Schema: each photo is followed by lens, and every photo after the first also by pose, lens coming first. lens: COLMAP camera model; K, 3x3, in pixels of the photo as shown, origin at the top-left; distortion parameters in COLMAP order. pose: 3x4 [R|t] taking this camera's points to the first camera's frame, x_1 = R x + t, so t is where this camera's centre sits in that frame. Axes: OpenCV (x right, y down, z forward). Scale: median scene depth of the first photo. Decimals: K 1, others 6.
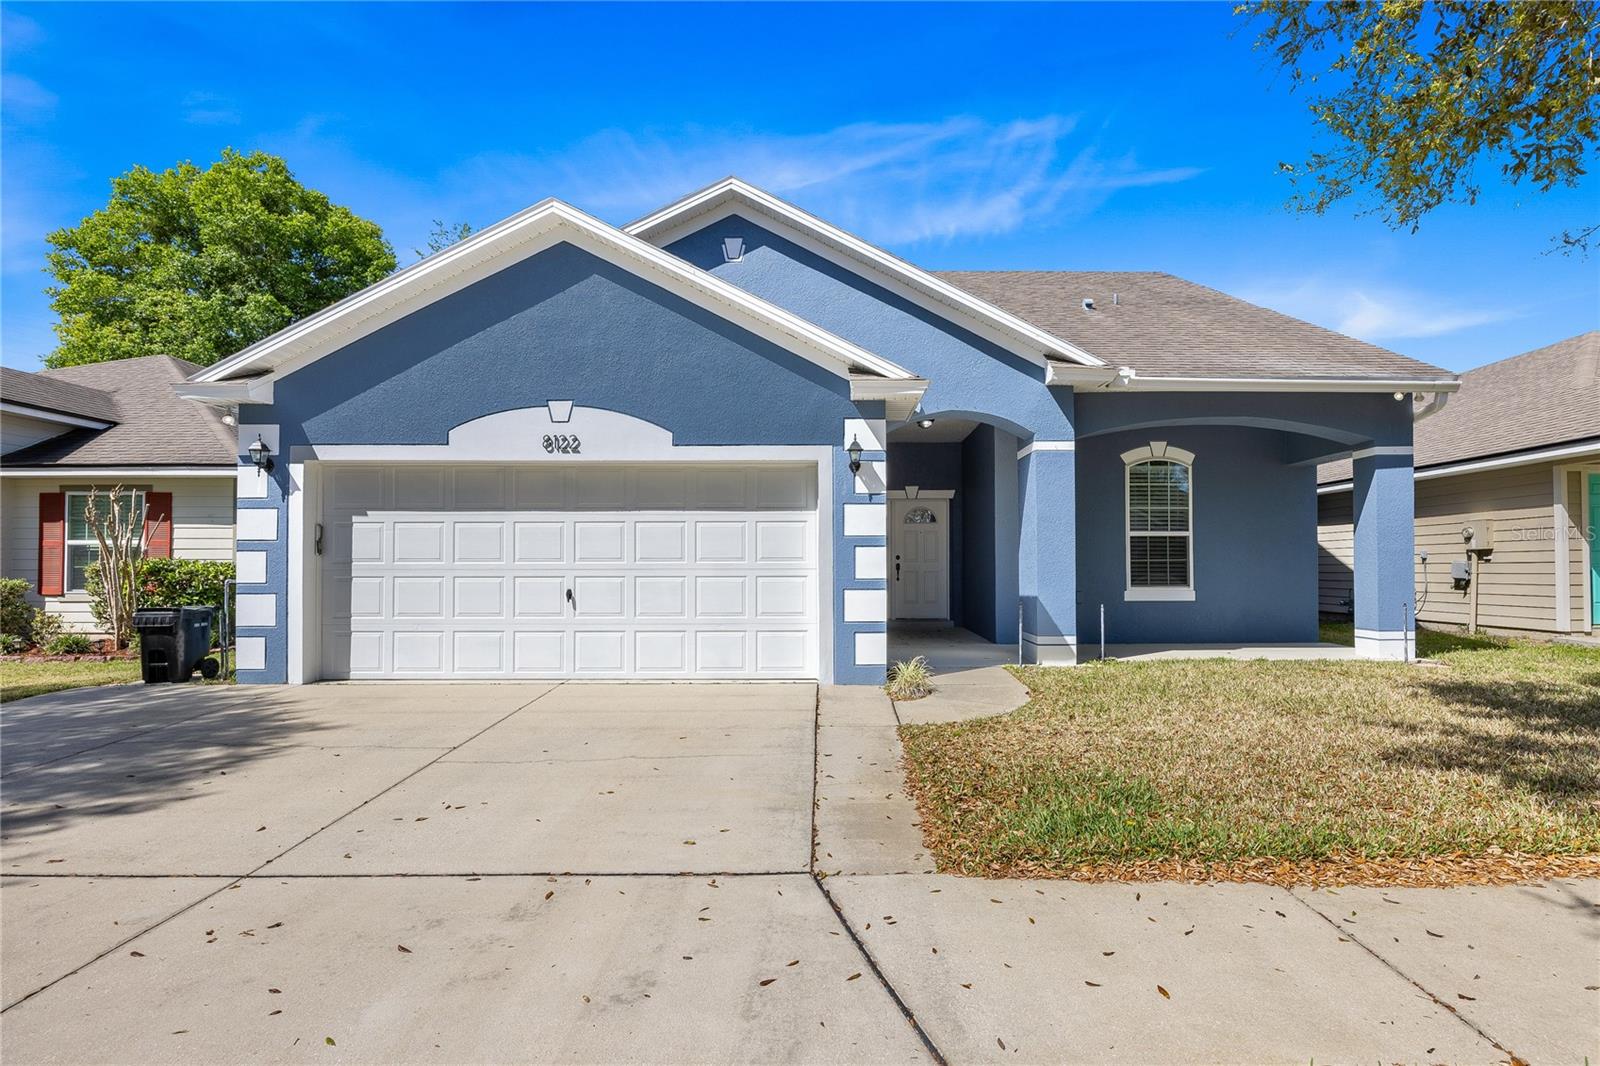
lens RADIAL K [[820.3, 0, 835.2], [0, 820.3, 555.4], [0, 0, 1]] dist [-0.006991, -0.000621]
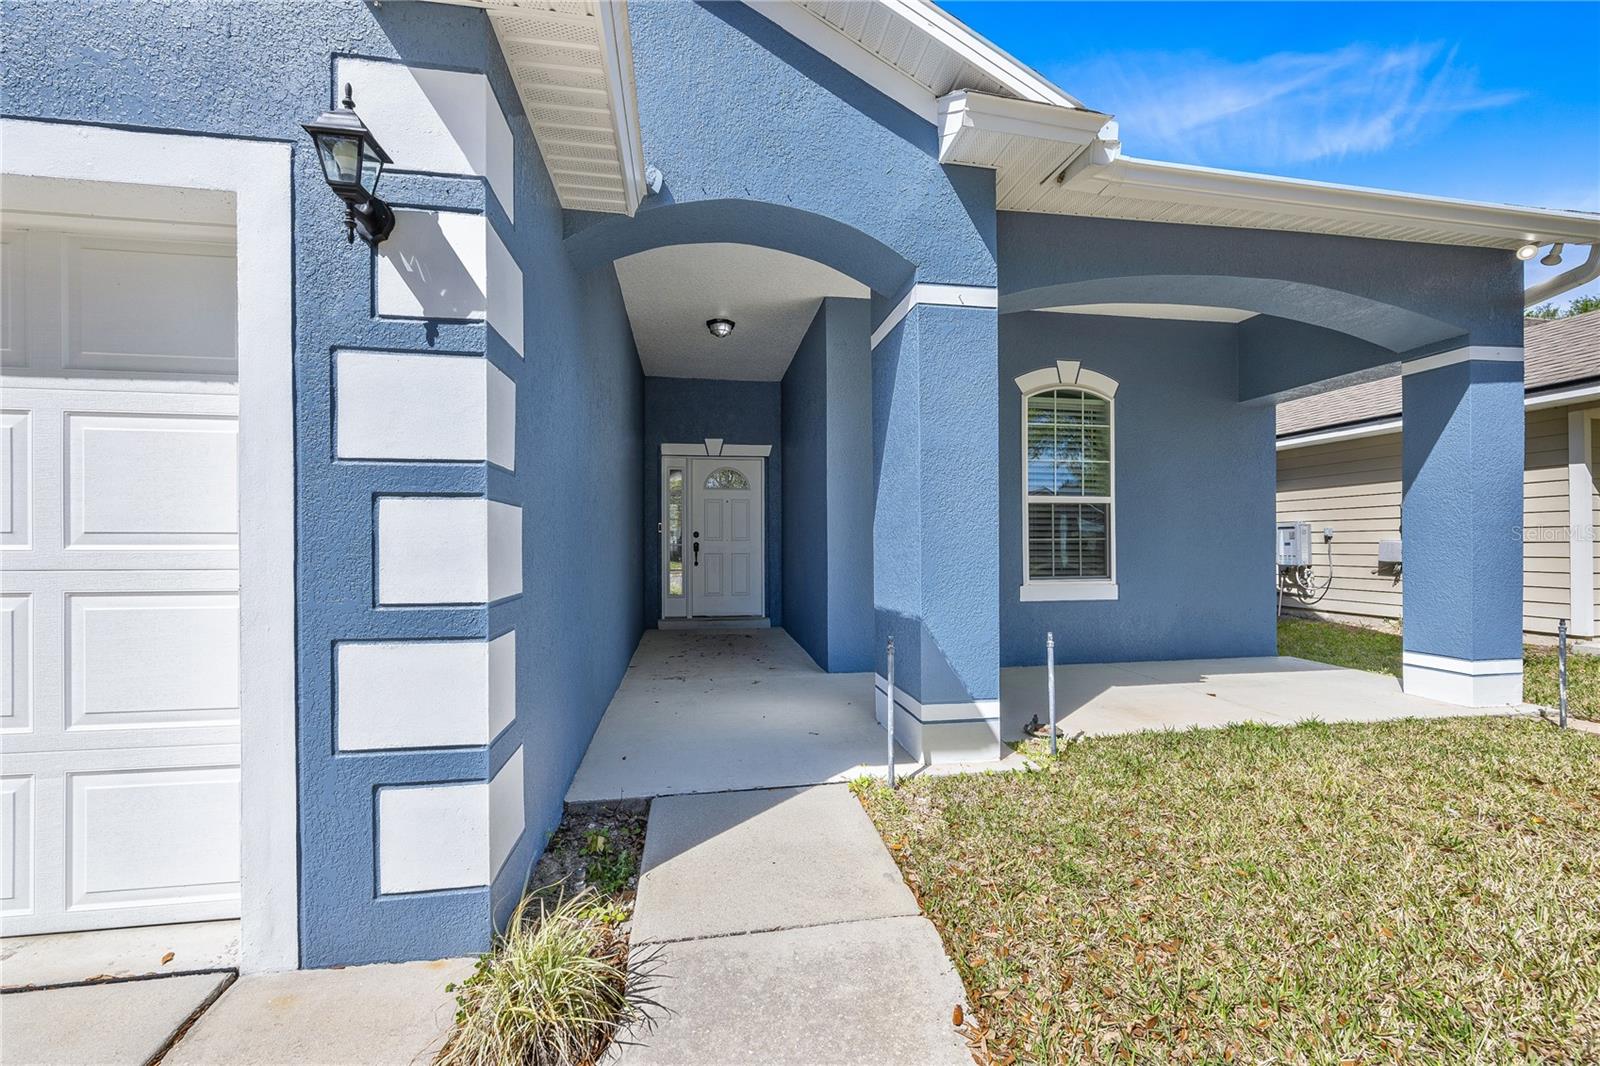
lens RADIAL K [[639.7, 0, 793.4], [0, 639.7, 543.0], [0, 0, 1]] dist [0.000589, -0.000454]
pose [[0.988415, -0.000523, 0.151772, 0.133683], [-0.001674, 0.999896, 0.014349, 0.002483], [-0.151764, -0.014437, 0.988311, 0.729122]]
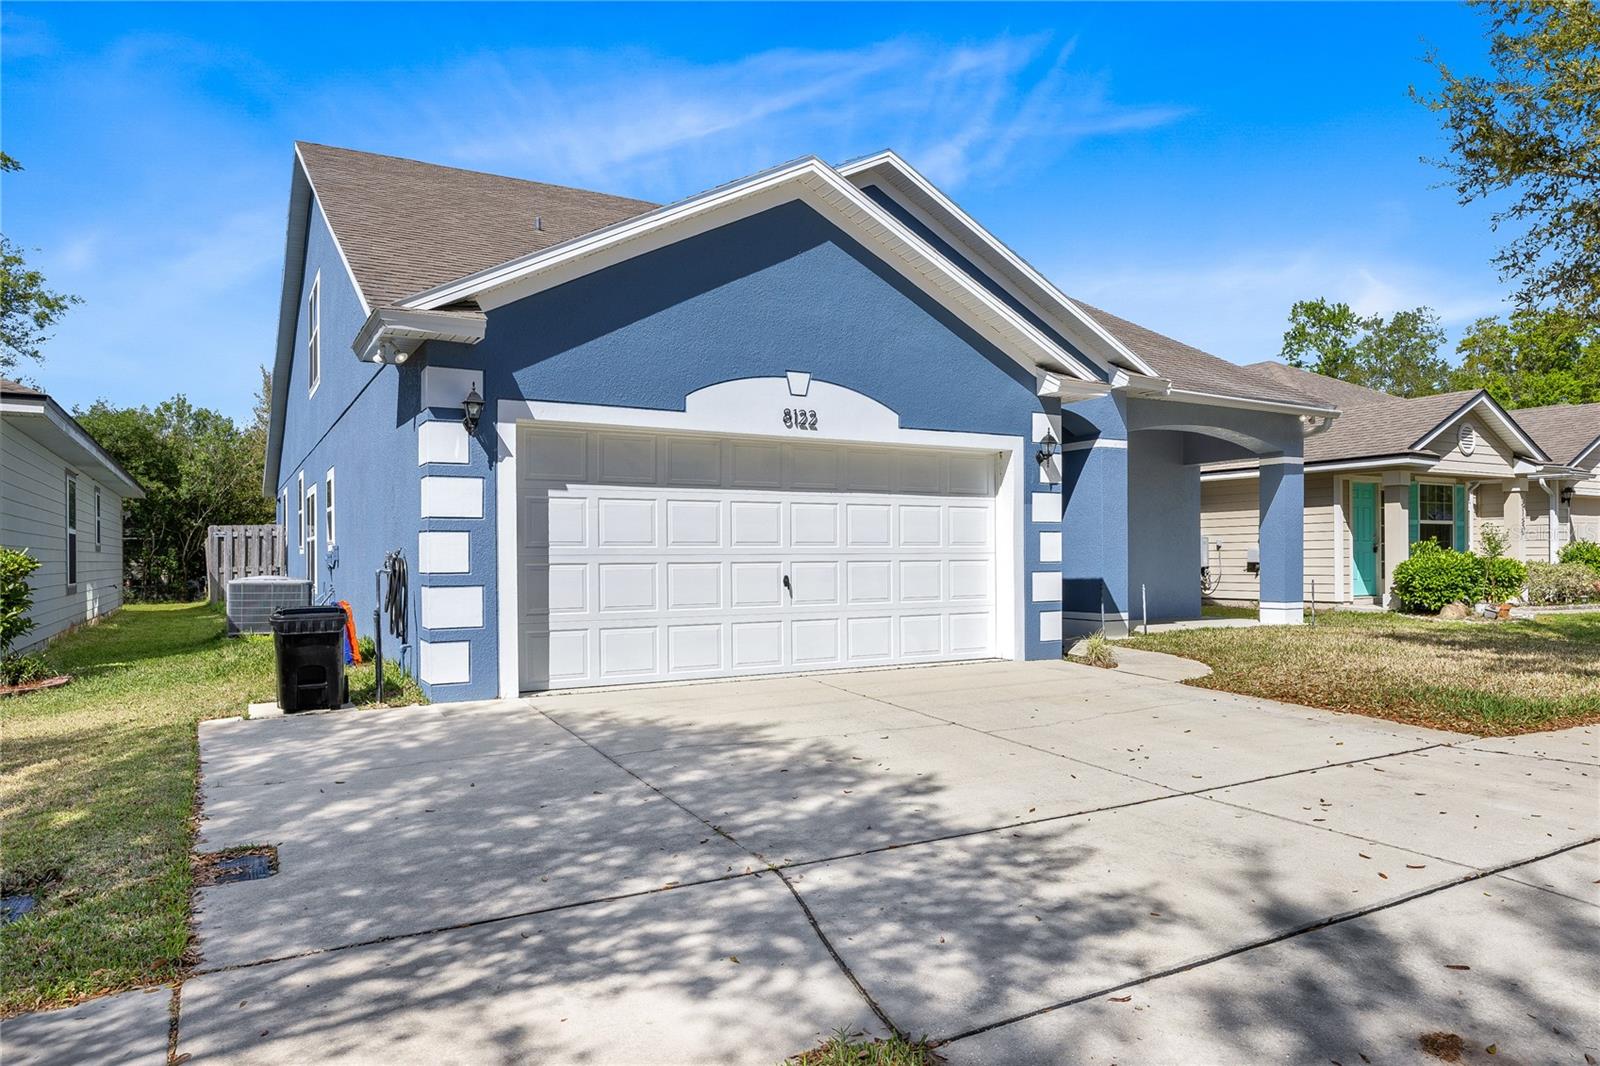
lens RADIAL K [[1030.3, 0, 839.5], [0, 1030.3, 562.6], [0, 0, 1]] dist [-0.005624, -0.000149]
pose [[0.864395, -0.006382, 0.502773, -0.860705], [-0.001919, 0.999870, 0.015993, 0.007983], [-0.502810, -0.014789, 0.864271, -0.034895]]
